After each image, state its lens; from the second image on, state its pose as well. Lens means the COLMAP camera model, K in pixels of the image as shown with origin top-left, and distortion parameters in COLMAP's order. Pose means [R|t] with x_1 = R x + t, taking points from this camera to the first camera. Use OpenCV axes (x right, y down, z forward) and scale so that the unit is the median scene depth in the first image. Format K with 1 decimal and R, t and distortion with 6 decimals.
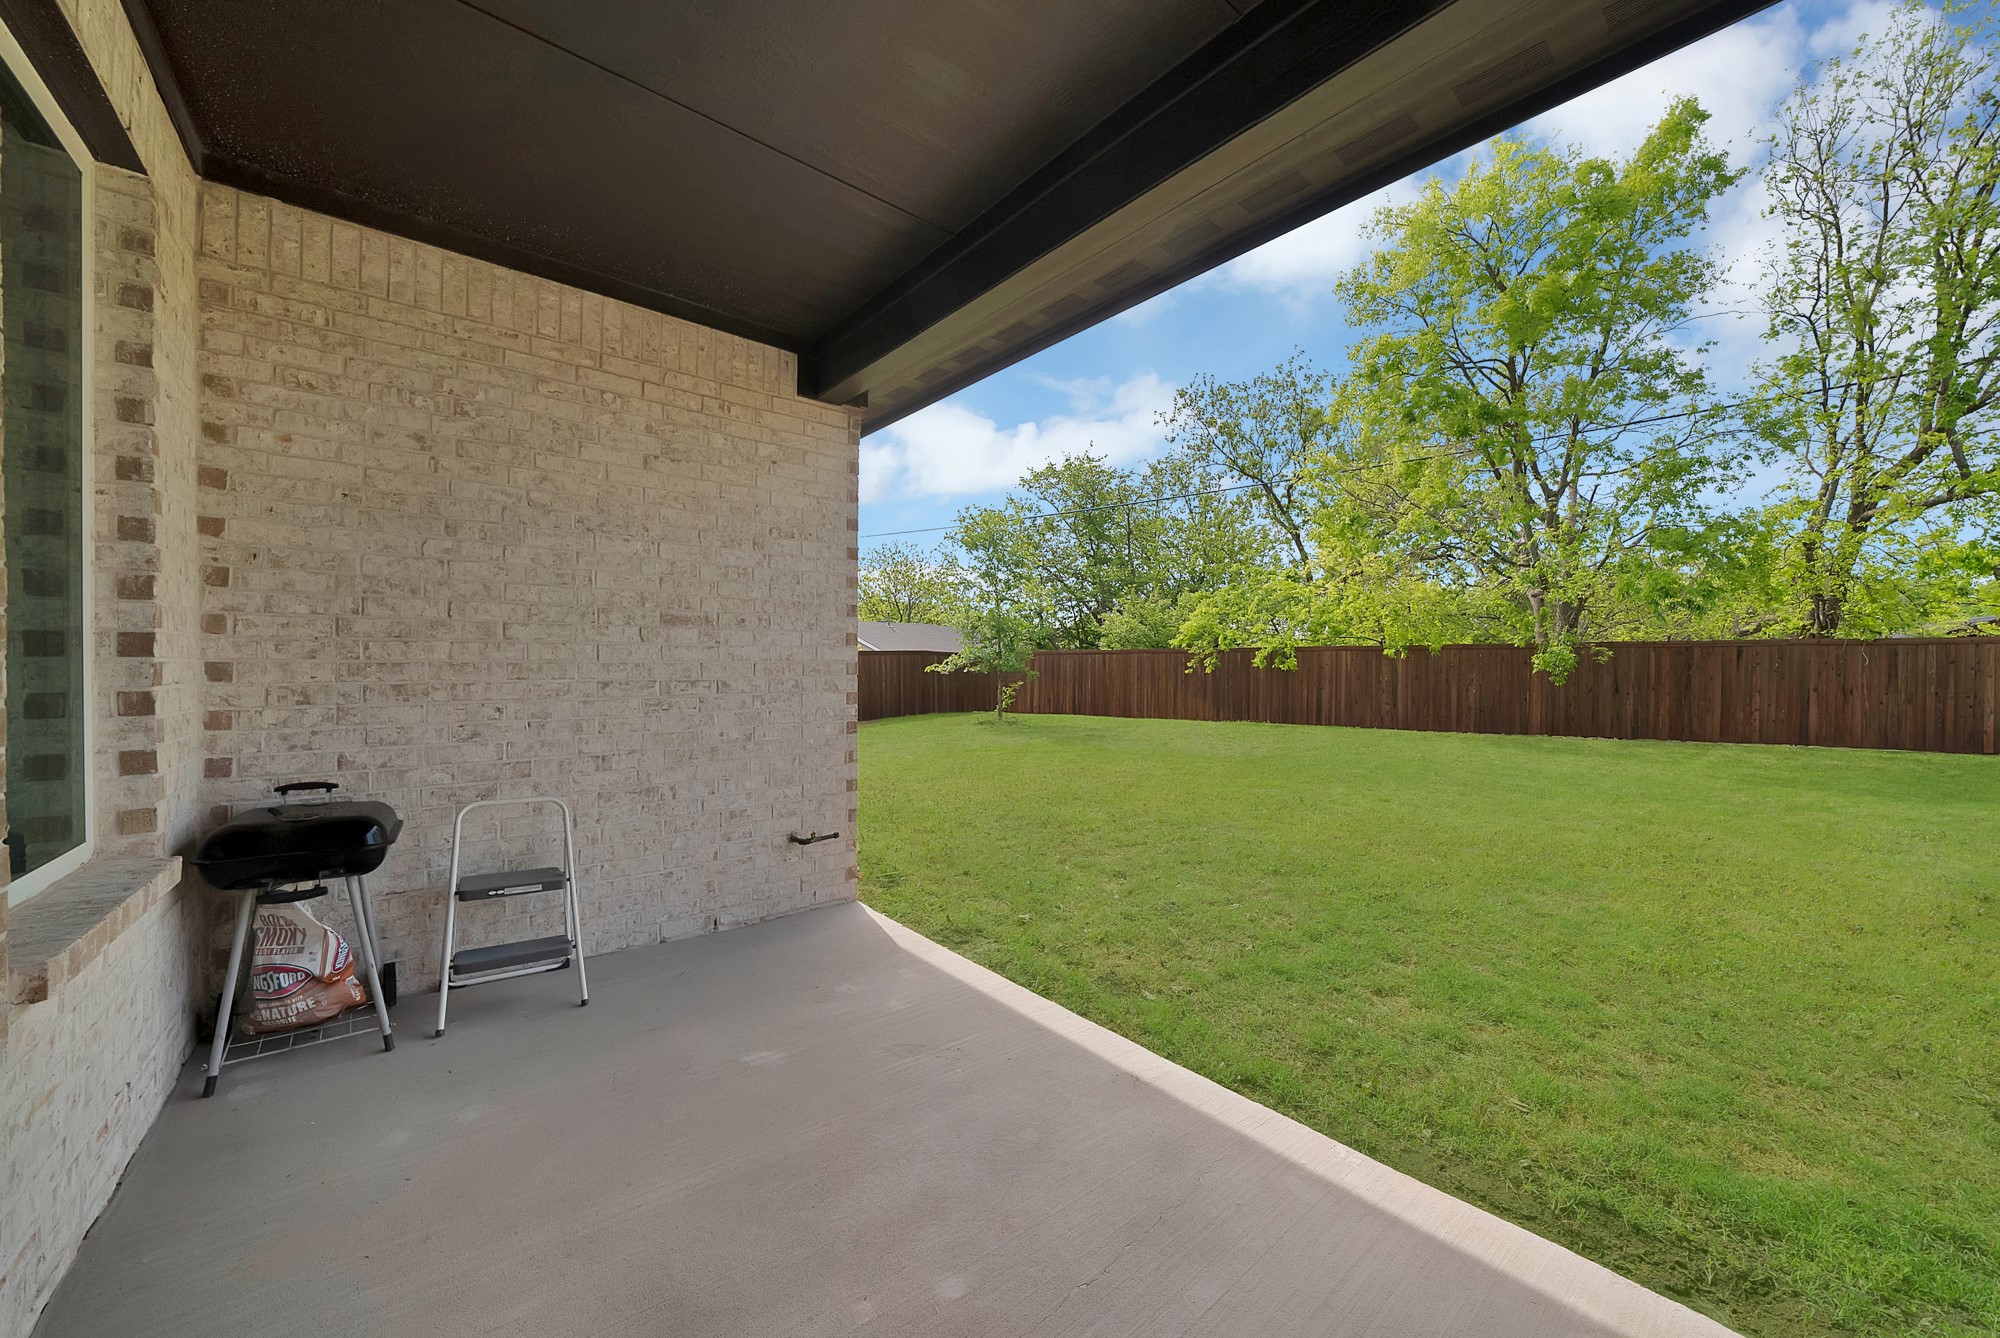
lens RADIAL K [[708.8, 0, 988.6], [0, 708.8, 675.7], [0, 0, 1]] dist [-0.000020, -0.000005]
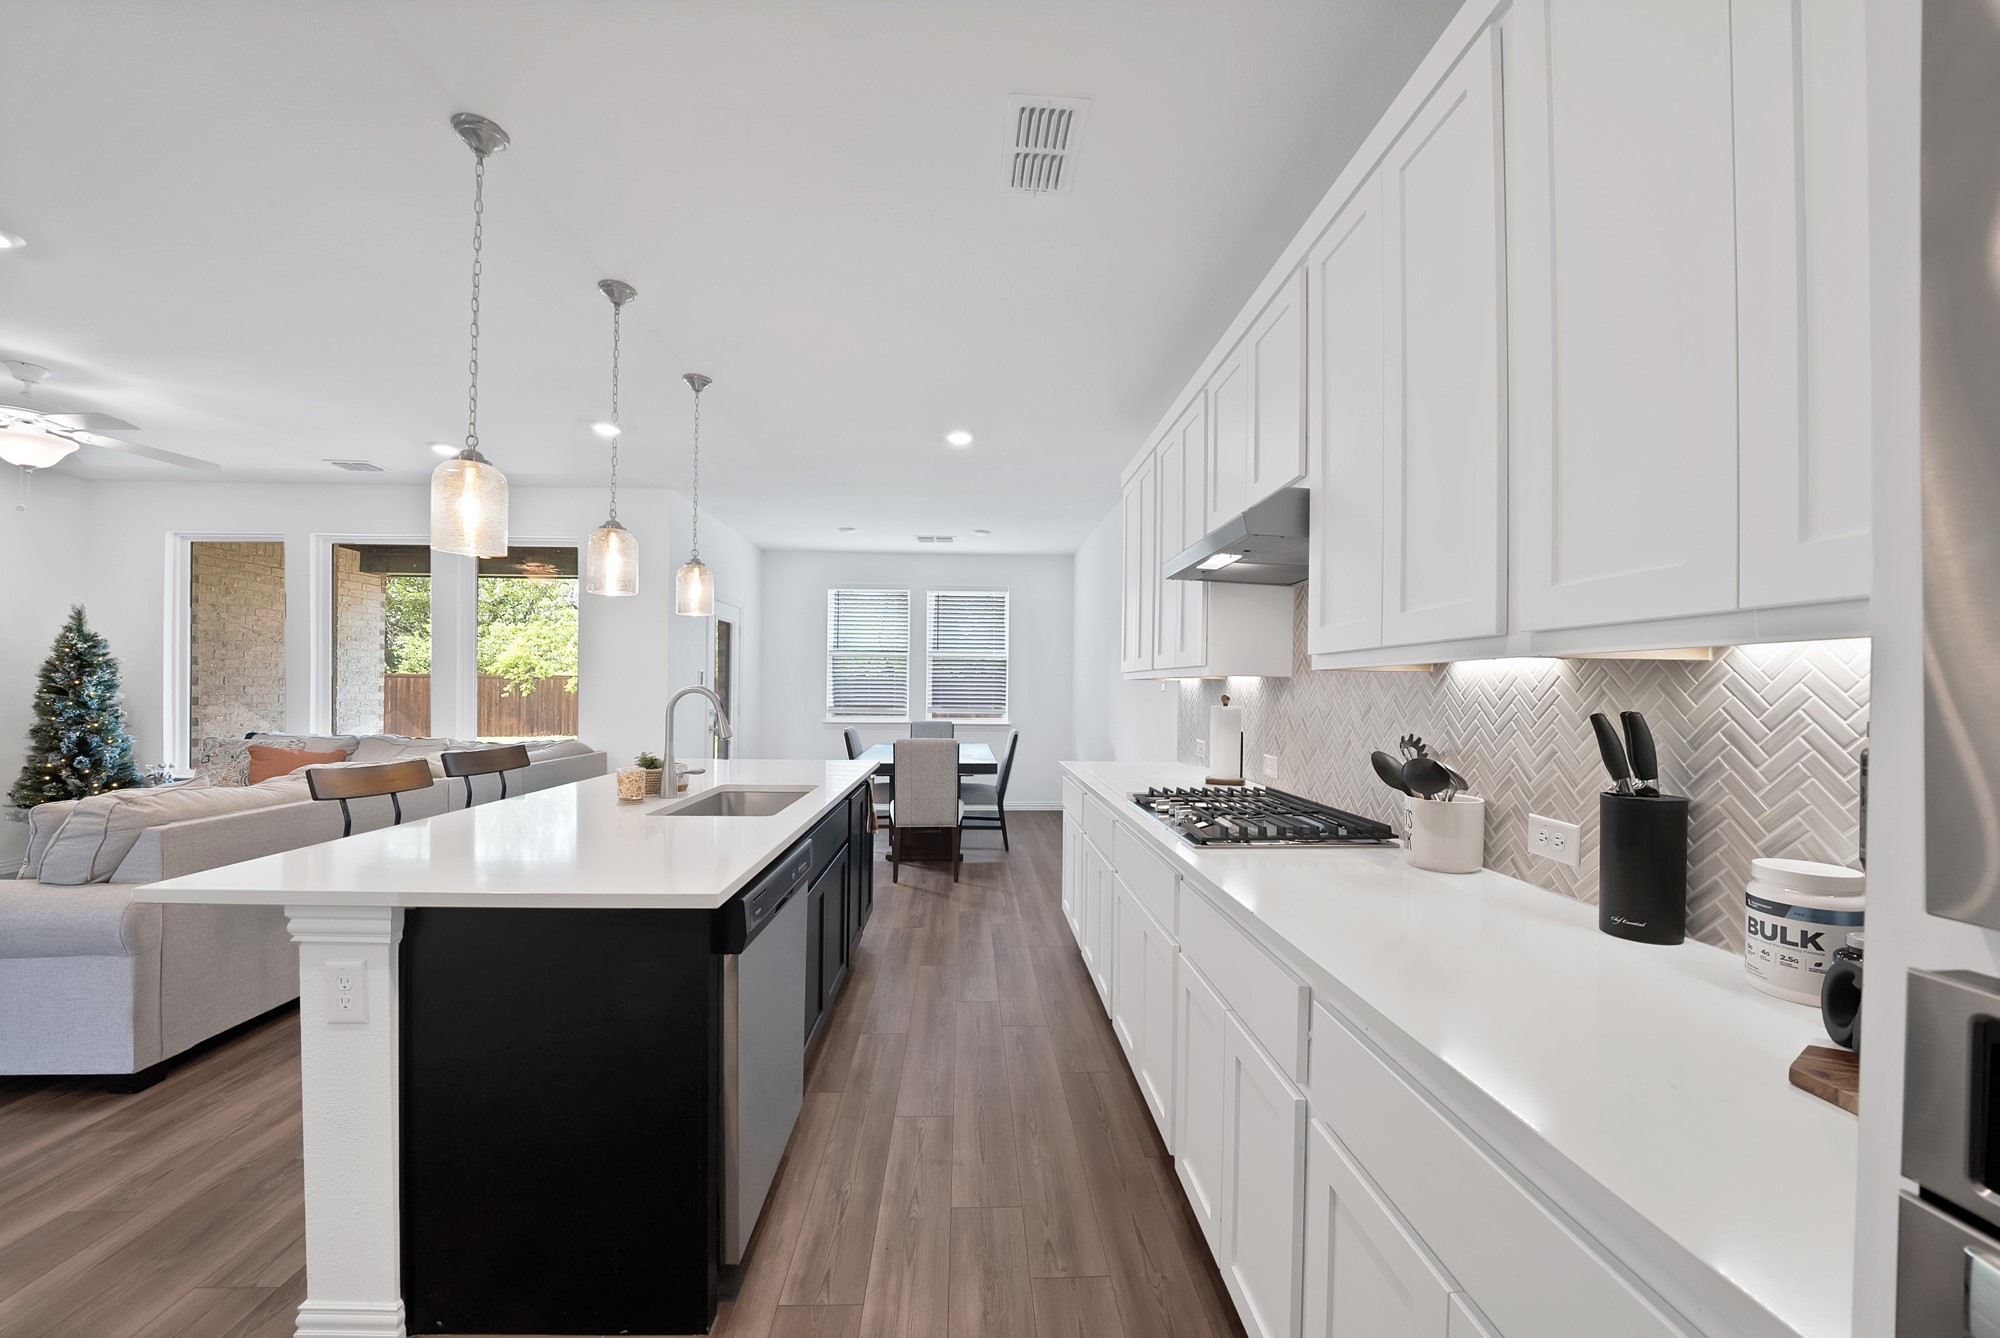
lens RADIAL K [[708.8, 0, 988.6], [0, 708.8, 675.7], [0, 0, 1]] dist [-0.000020, -0.000005]
pose [[0.610238, 0.023766, 0.791861, -0.157680], [-0.003068, 0.999613, -0.027637, -0.008009], [-0.792212, 0.014435, 0.610075, -0.343928]]
